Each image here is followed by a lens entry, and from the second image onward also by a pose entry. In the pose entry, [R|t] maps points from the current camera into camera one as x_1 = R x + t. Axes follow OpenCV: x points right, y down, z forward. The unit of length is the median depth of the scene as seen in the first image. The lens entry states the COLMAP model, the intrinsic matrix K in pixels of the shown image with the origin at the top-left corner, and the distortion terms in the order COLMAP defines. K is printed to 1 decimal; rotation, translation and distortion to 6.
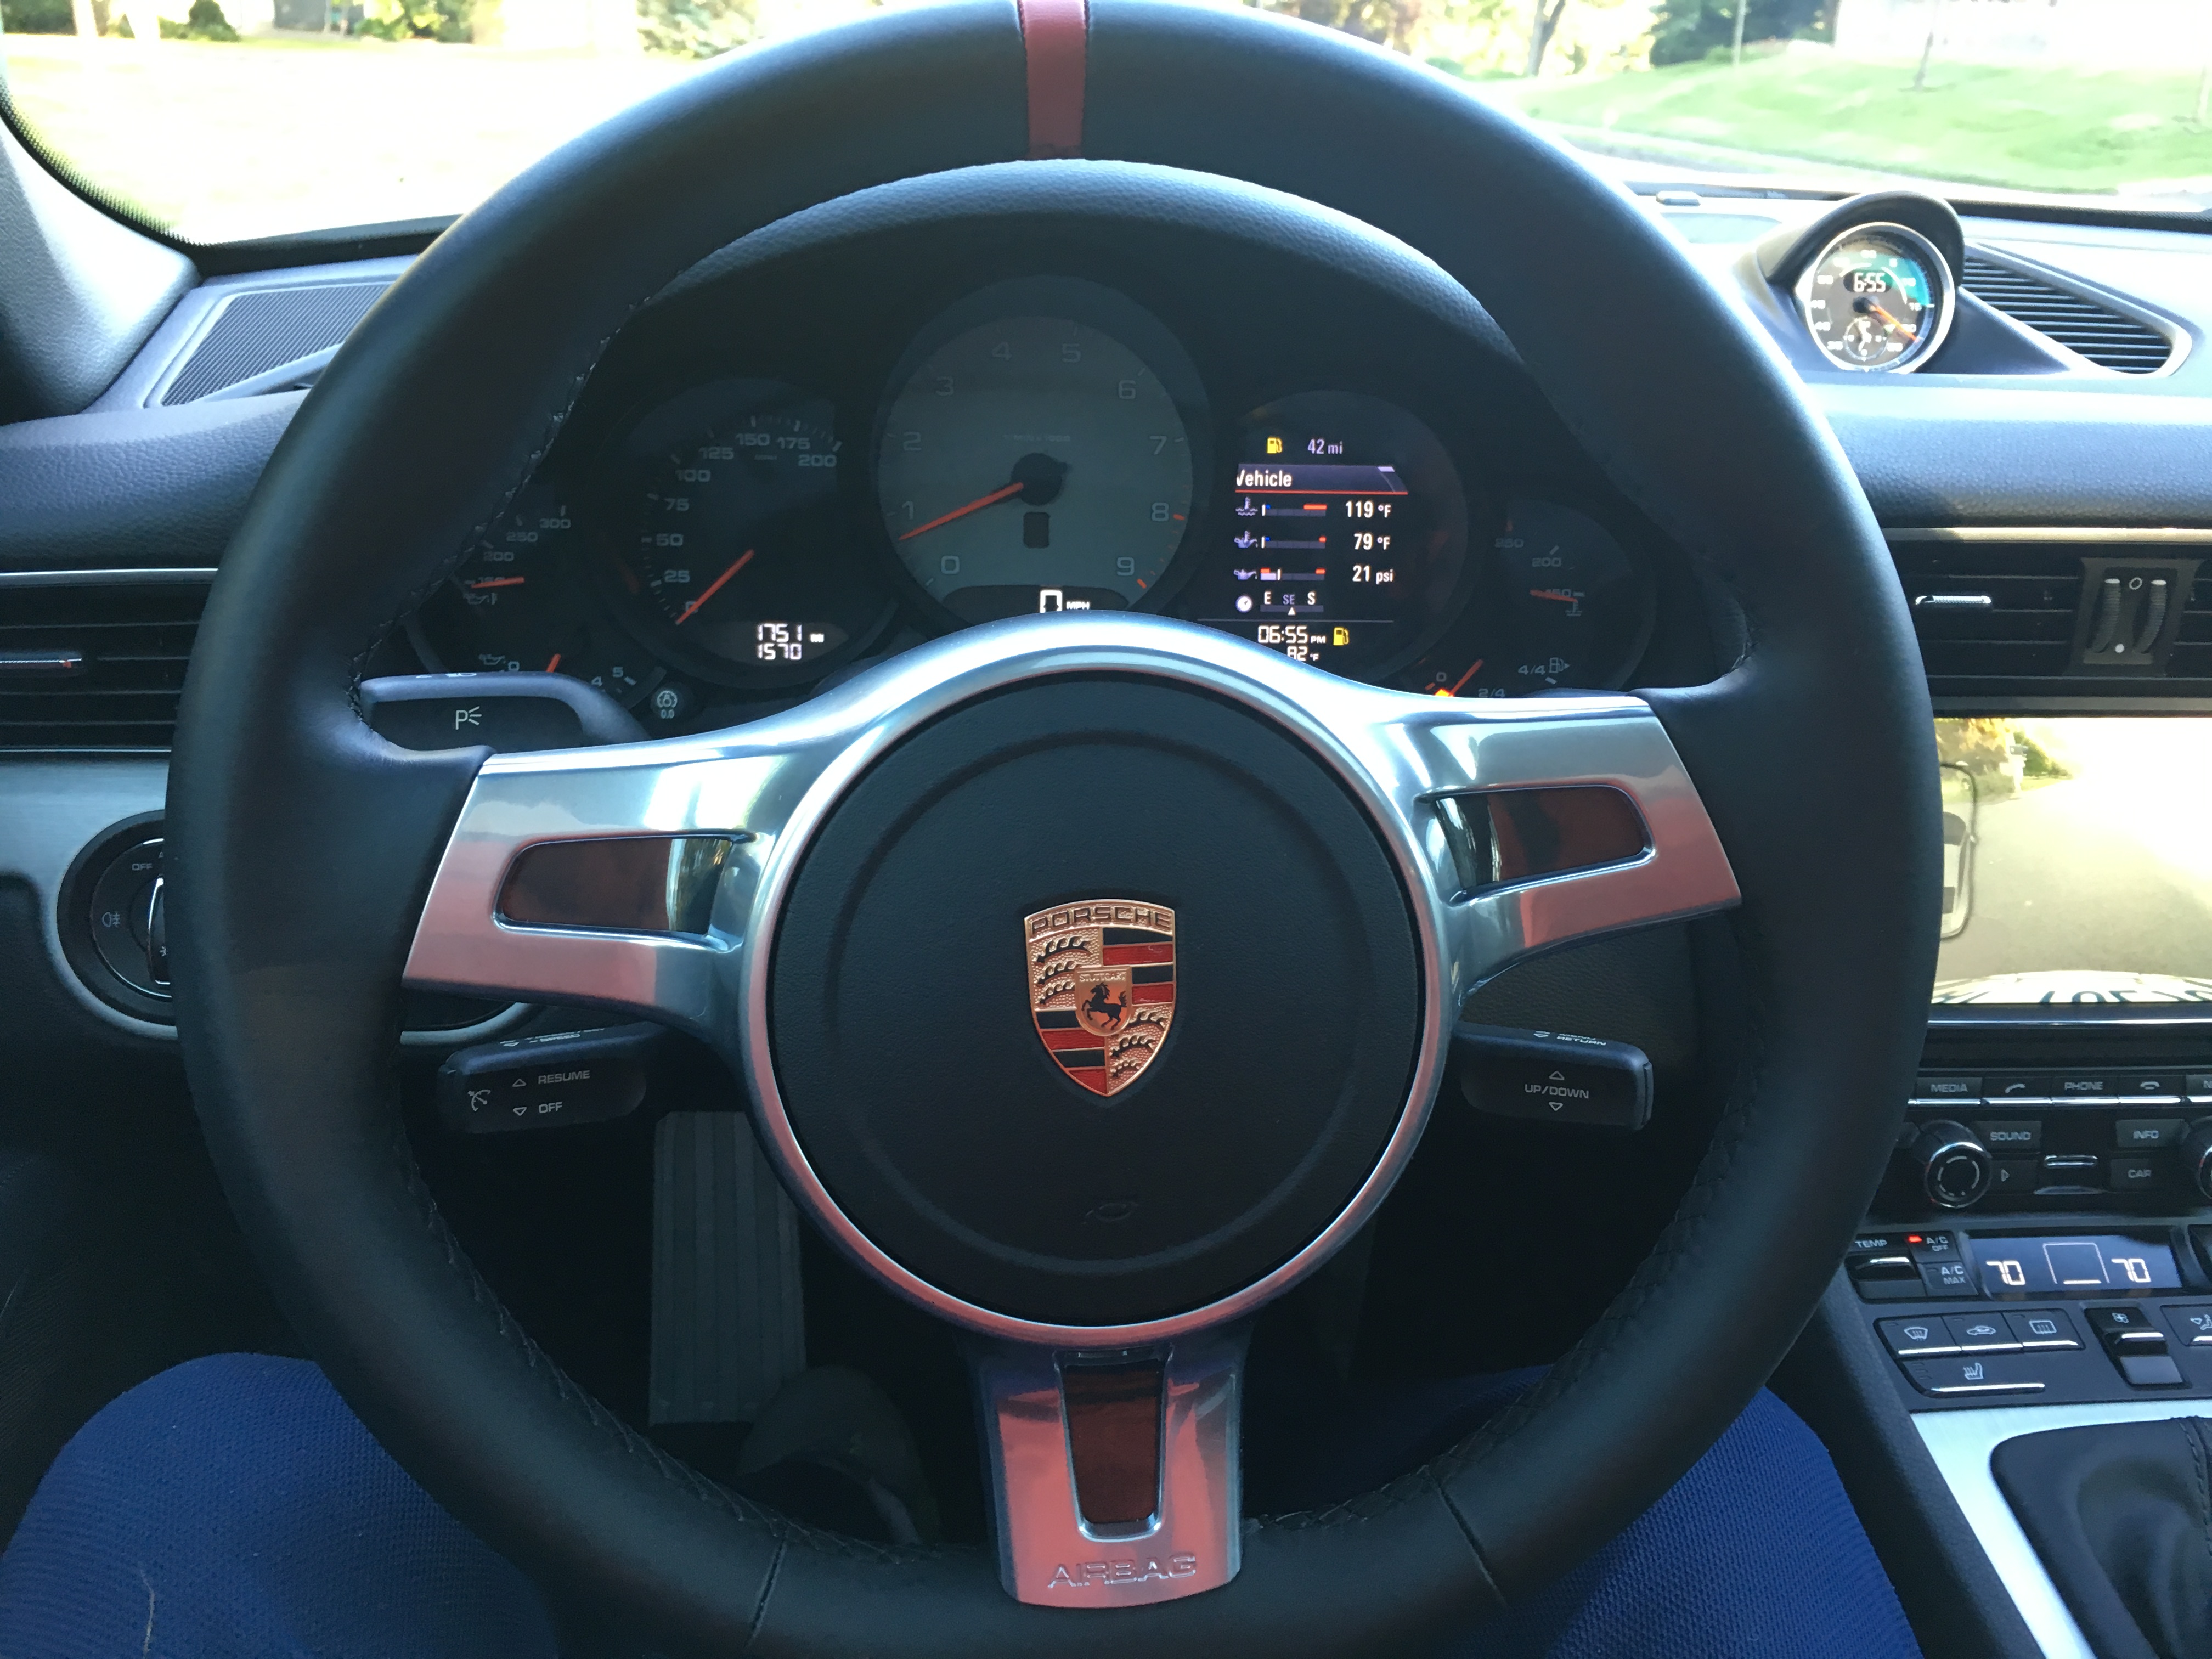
lens RADIAL K [[1855.1, 0, 1103.7], [0, 1855.1, 839.2], [0, 0, 1]] dist [0.020611, -0.009415]
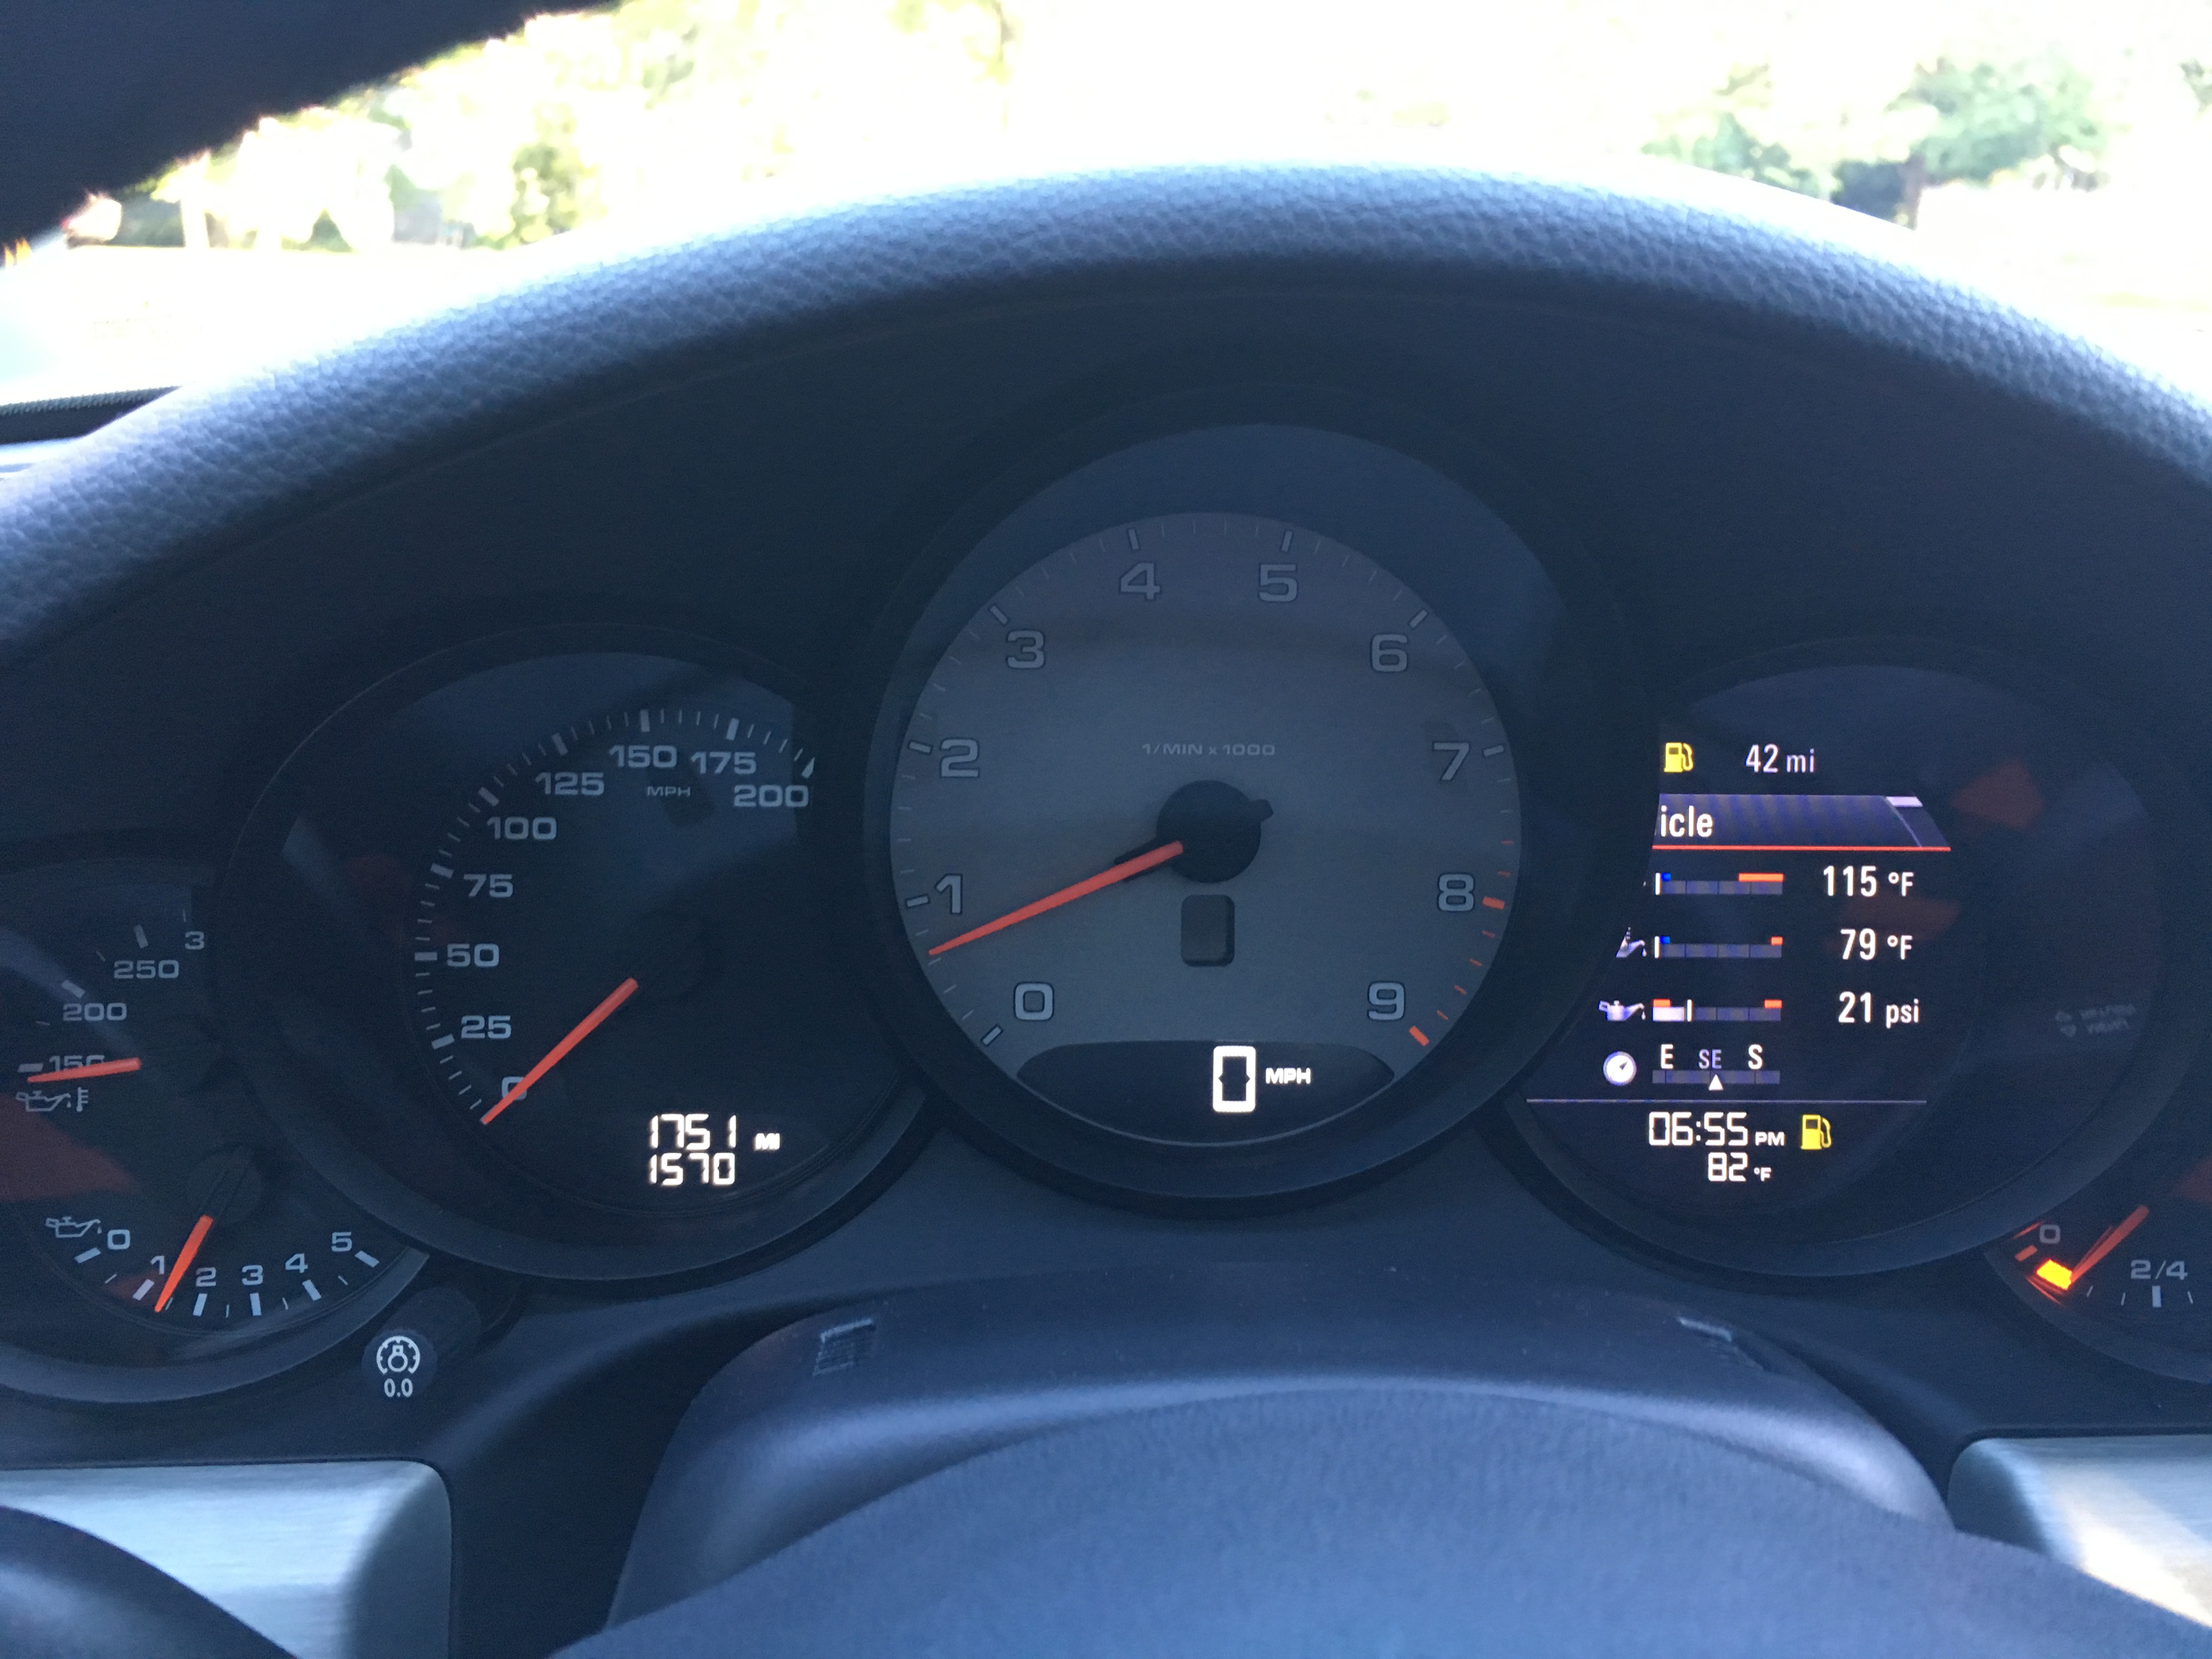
lens RADIAL K [[1855.1, 0, 1107.5], [0, 1855.1, 824.6], [0, 0, 1]] dist [0.020611, -0.009415]
pose [[0.999157, -0.002793, -0.040947, -0.041689], [-0.001402, 0.994777, -0.102062, -0.142227], [0.041019, 0.102034, 0.993935, 0.495231]]
